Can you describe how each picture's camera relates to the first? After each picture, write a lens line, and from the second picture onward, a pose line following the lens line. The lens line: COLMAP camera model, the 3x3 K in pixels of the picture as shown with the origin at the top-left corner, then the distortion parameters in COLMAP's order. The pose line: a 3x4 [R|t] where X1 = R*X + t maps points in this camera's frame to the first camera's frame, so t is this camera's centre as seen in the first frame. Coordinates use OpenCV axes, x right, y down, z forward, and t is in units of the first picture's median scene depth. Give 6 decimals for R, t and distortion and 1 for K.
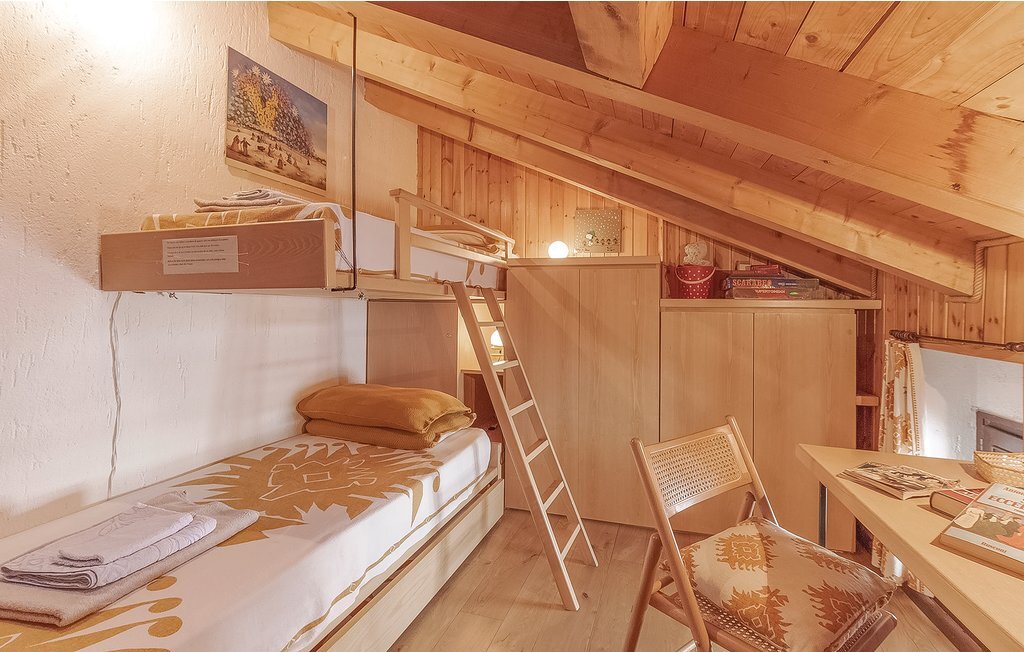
lens RADIAL K [[487.0, 0, 528.6], [0, 487.0, 304.9], [0, 0, 1]] dist [-0.002197, 0.002150]
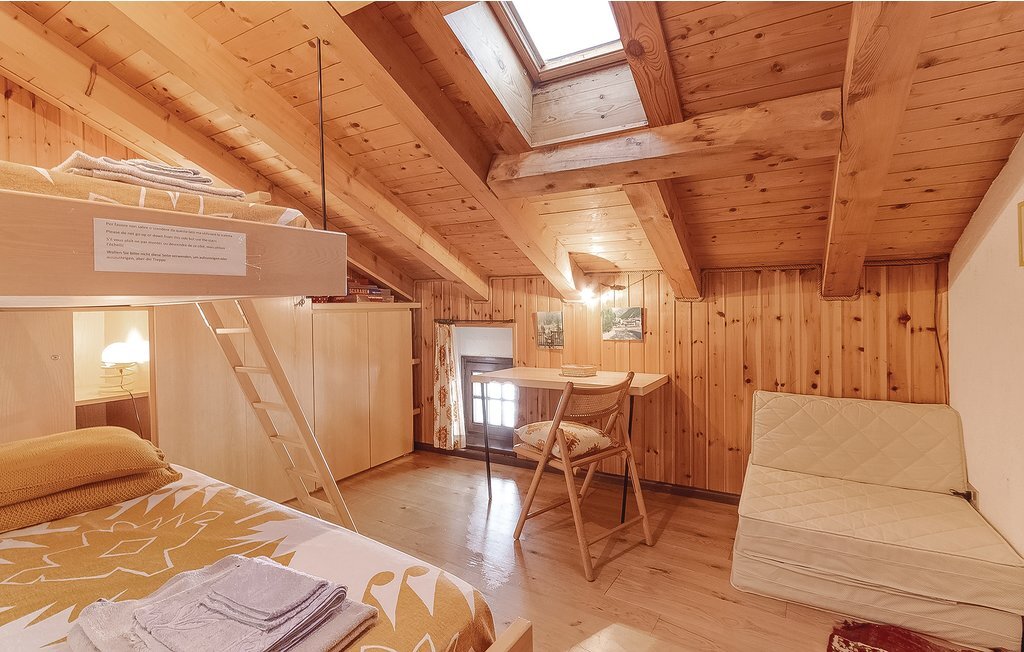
lens RADIAL K [[487.0, 0, 528.6], [0, 487.0, 304.9], [0, 0, 1]] dist [-0.002197, 0.002150]
pose [[0.244920, -0.011824, 0.969471, -1.034377], [0.018488, 0.999801, 0.007524, -0.009052], [-0.969367, 0.016081, 0.245089, 0.230137]]
